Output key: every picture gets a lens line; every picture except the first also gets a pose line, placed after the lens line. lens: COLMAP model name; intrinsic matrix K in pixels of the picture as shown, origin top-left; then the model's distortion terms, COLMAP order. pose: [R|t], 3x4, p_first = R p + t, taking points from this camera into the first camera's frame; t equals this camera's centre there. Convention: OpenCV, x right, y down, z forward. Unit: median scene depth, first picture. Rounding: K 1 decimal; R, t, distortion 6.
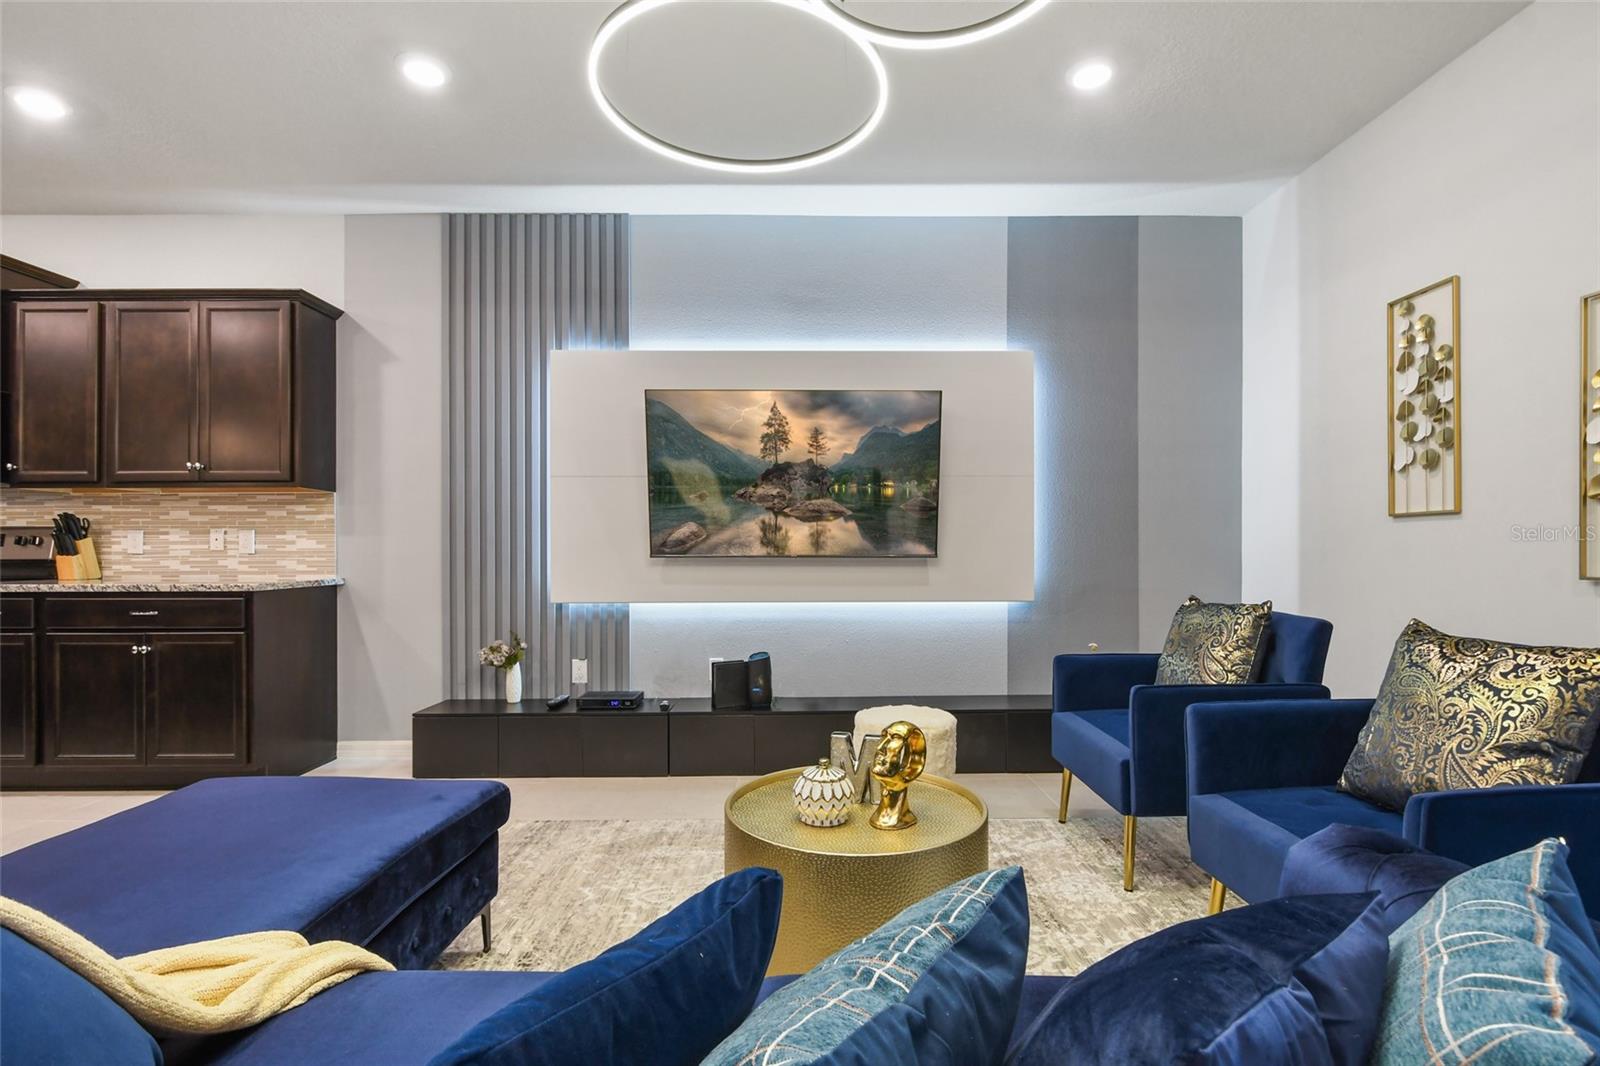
lens RADIAL K [[748.8, 0, 803.9], [0, 748.8, 540.8], [0, 0, 1]] dist [0.000281, -0.000407]
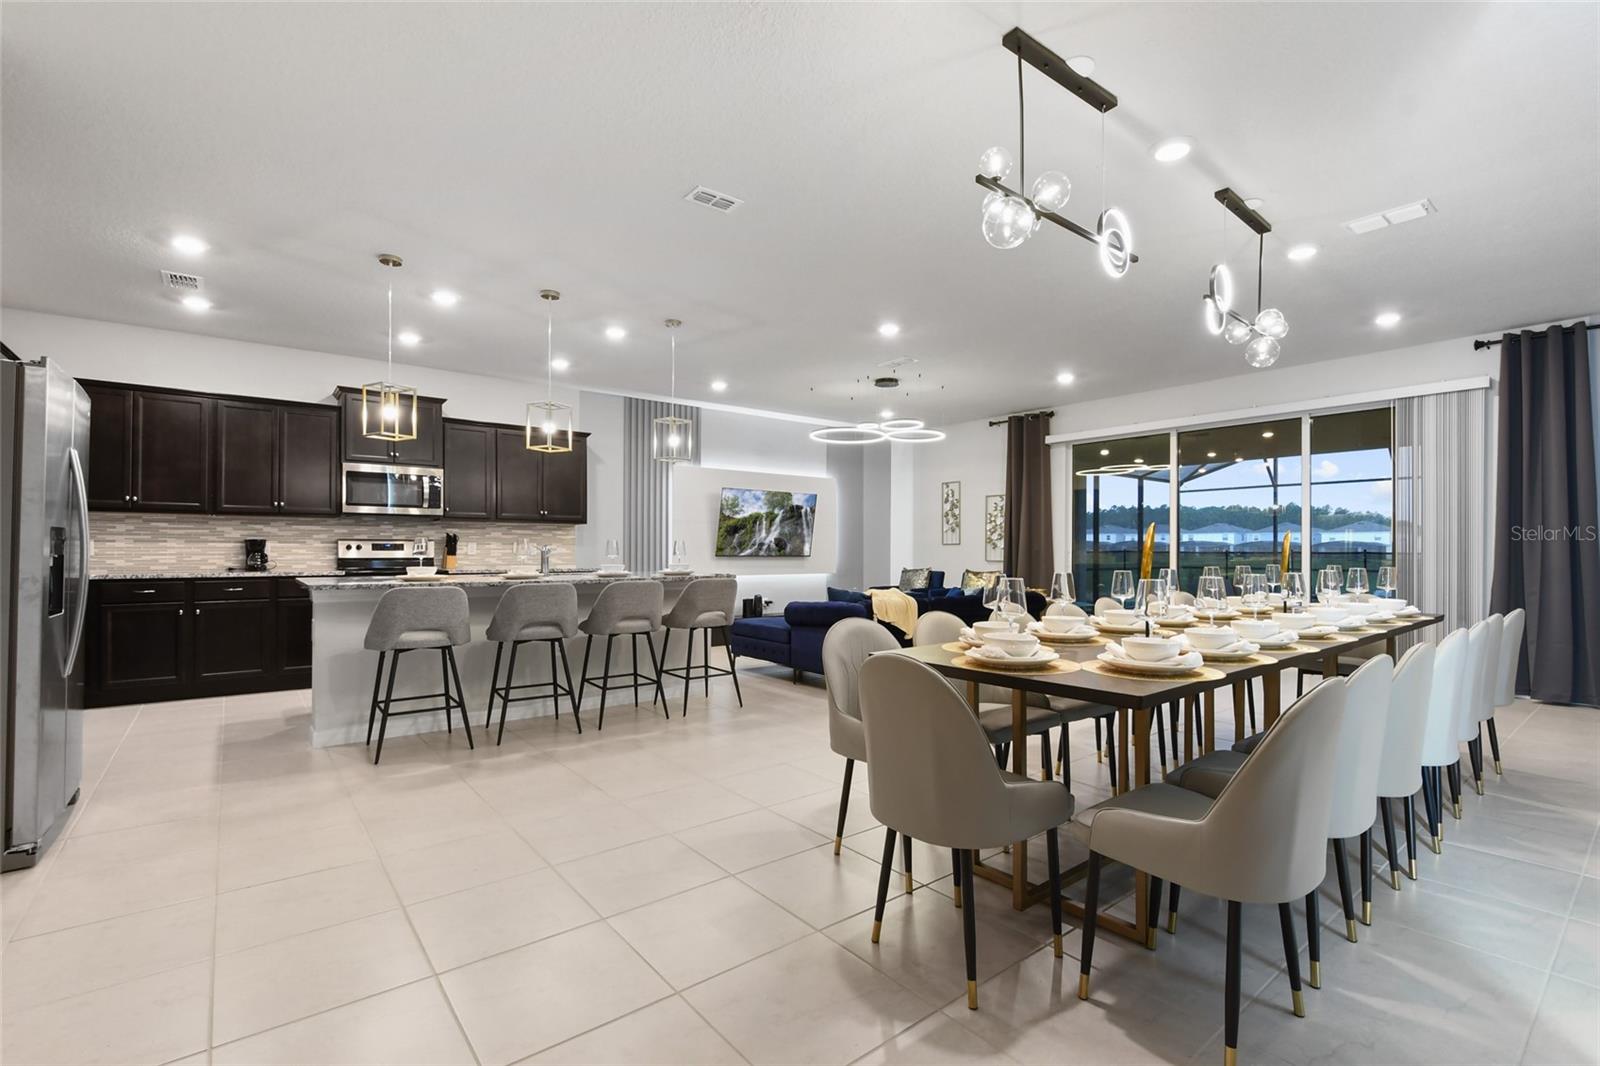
lens RADIAL K [[716.3, 0, 816.7], [0, 716.3, 540.4], [0, 0, 1]] dist [-0.001582, -0.000315]
pose [[0.783086, 0.013455, 0.621768, -1.769856], [-0.010442, 0.999909, -0.008487, -0.017201], [-0.621826, 0.000153, 0.783155, -1.262458]]
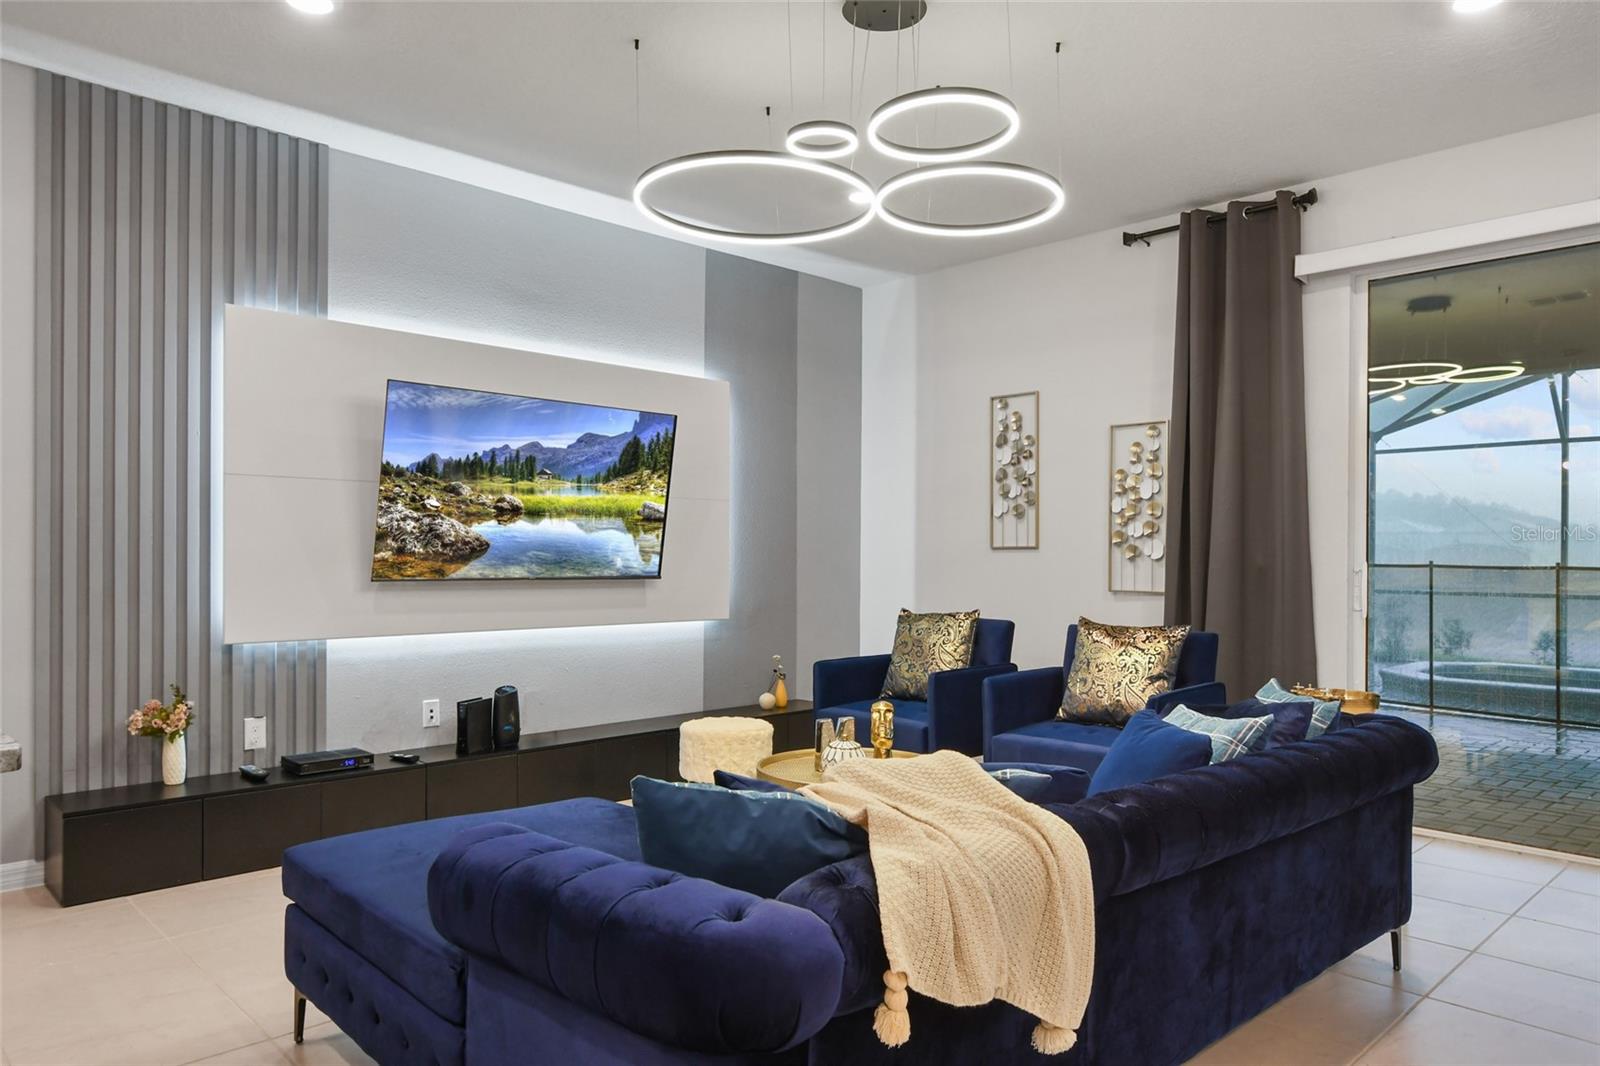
lens RADIAL K [[1041.2, 0, 804.7], [0, 1041.2, 546.5], [0, 0, 1]] dist [0.036149, -0.056248]
pose [[0.730339, 0.012987, 0.682961, -0.831750], [-0.014525, 0.999888, -0.003481, -0.024809], [-0.682930, -0.007377, 0.730446, -0.201979]]
